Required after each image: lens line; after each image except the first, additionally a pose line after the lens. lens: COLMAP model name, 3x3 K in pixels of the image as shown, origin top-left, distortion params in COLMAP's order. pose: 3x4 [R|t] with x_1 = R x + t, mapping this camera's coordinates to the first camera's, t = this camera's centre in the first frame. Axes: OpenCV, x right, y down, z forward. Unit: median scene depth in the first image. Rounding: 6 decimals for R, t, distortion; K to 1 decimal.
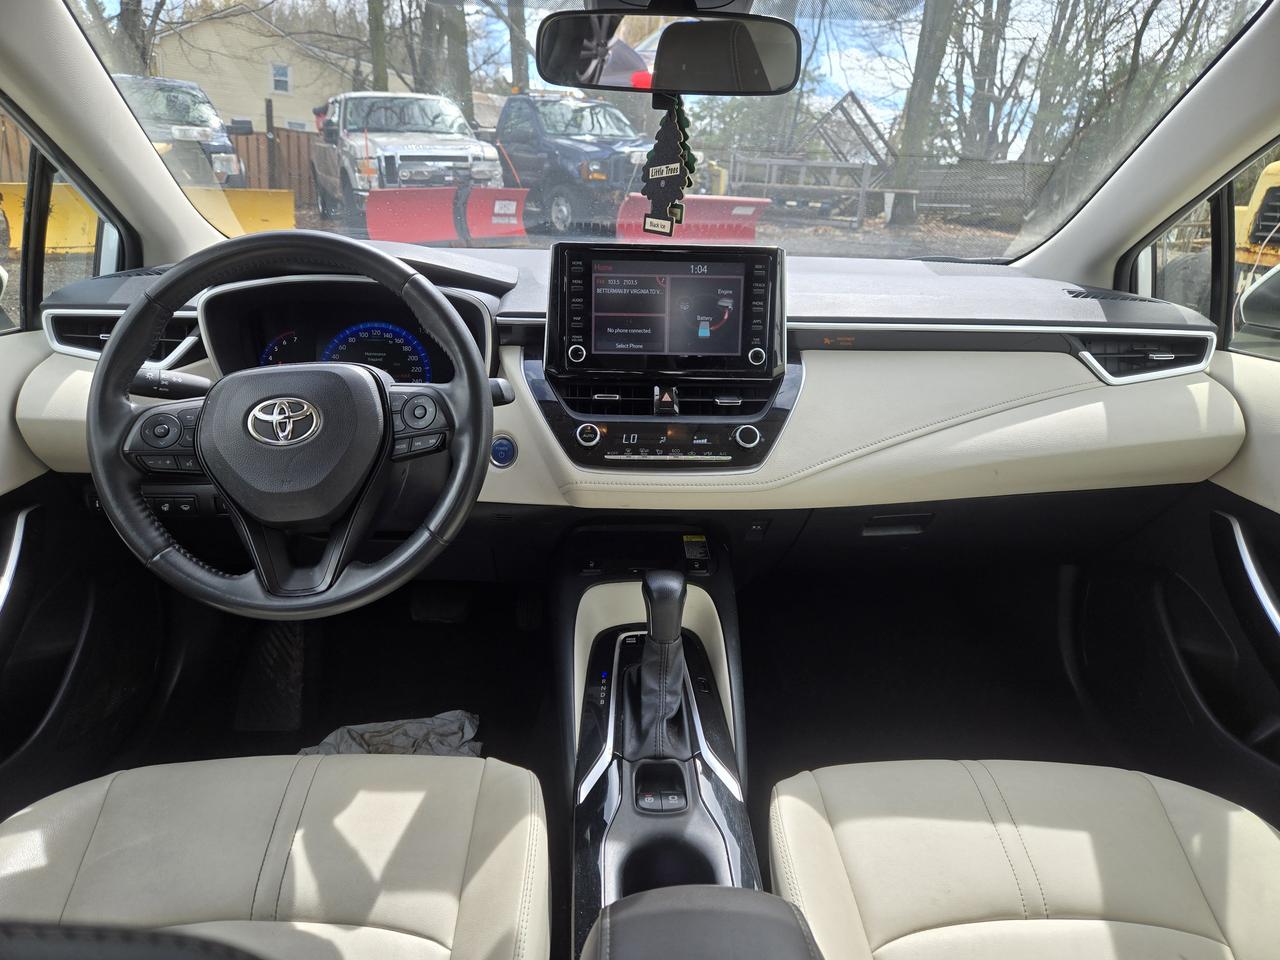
lens RADIAL K [[851.6, 0, 640.6], [0, 851.6, 464.5], [0, 0, 1]] dist [0.079366, -0.069027]
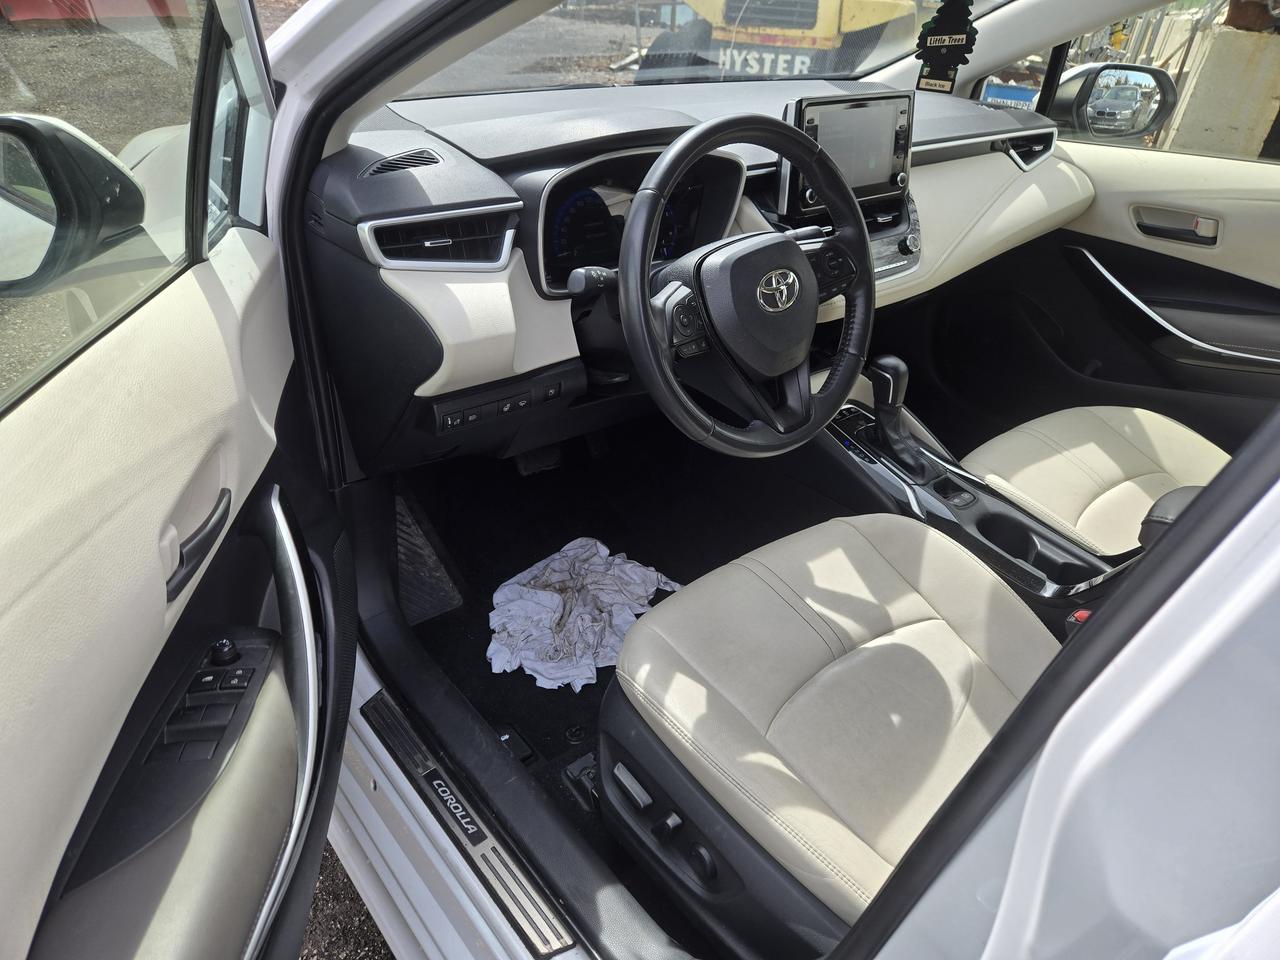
lens RADIAL K [[851.6, 0, 640.6], [0, 851.6, 464.5], [0, 0, 1]] dist [0.079366, -0.069027]
pose [[0.803929, -0.289105, 0.519727, -0.933336], [0.160996, 0.947057, 0.277781, -0.134597], [-0.572519, -0.139643, 0.807912, 0.090745]]
